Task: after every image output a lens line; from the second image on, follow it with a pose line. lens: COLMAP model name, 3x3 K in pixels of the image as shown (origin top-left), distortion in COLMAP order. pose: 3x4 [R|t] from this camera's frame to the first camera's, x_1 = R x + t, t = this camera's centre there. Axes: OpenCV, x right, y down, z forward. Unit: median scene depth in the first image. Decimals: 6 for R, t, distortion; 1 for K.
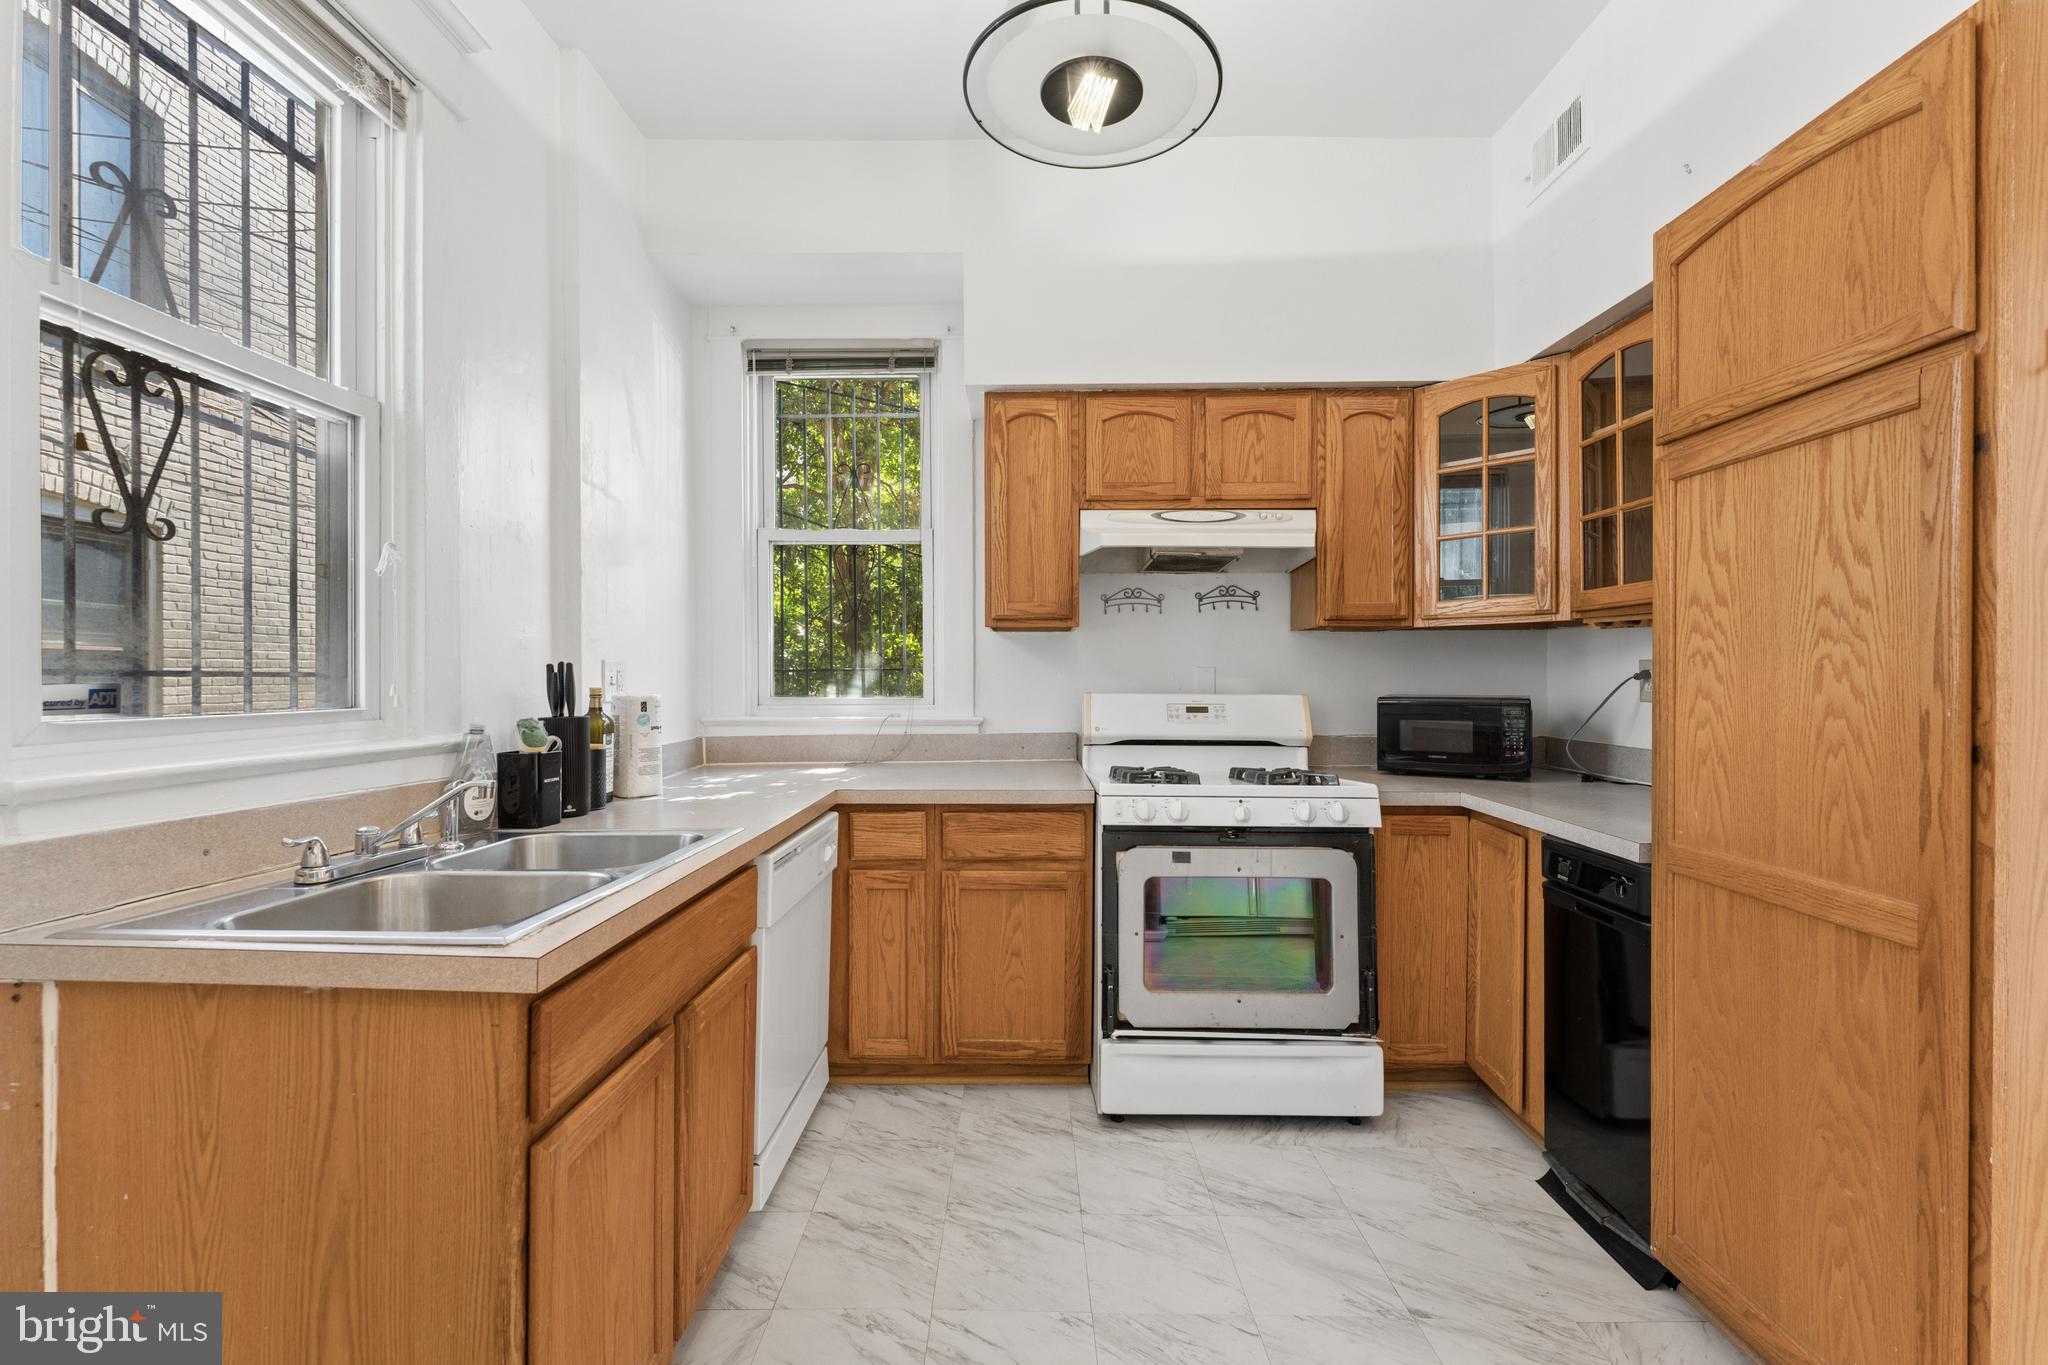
lens RADIAL K [[886.9, 0, 940.5], [0, 886.9, 680.4], [0, 0, 1]] dist [-0.001490, -0.000387]
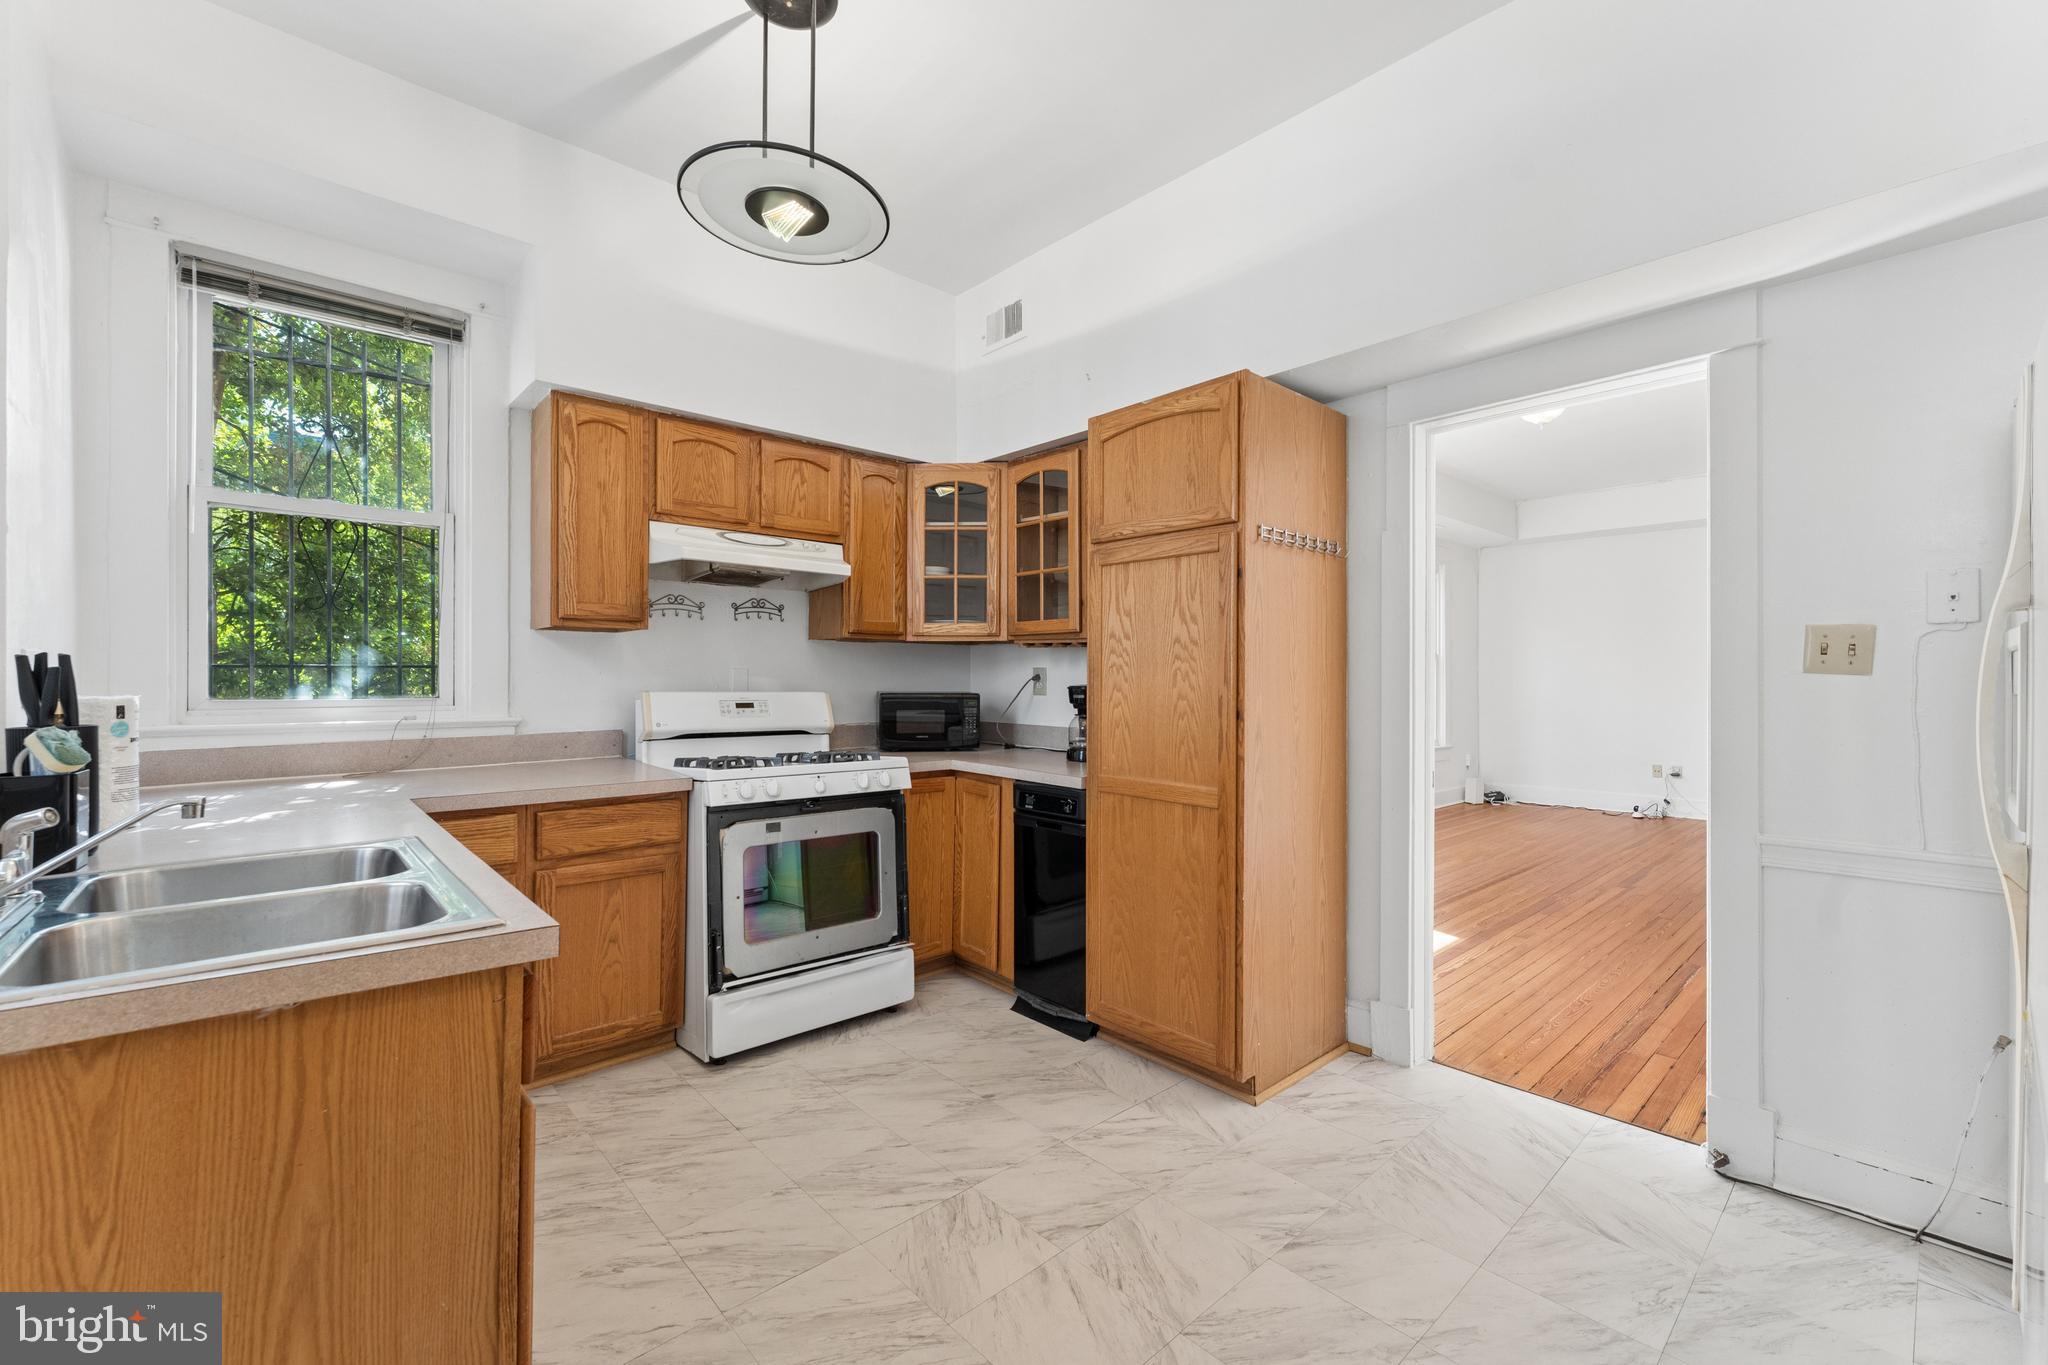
lens RADIAL K [[889.9, 0, 994.7], [0, 889.9, 675.6], [0, 0, 1]] dist [-0.007679, 0.000777]
pose [[0.726463, 0.006508, 0.687175, -0.361400], [-0.002471, 0.999973, -0.006858, 0.001687], [-0.687201, 0.003284, 0.726460, -0.085474]]
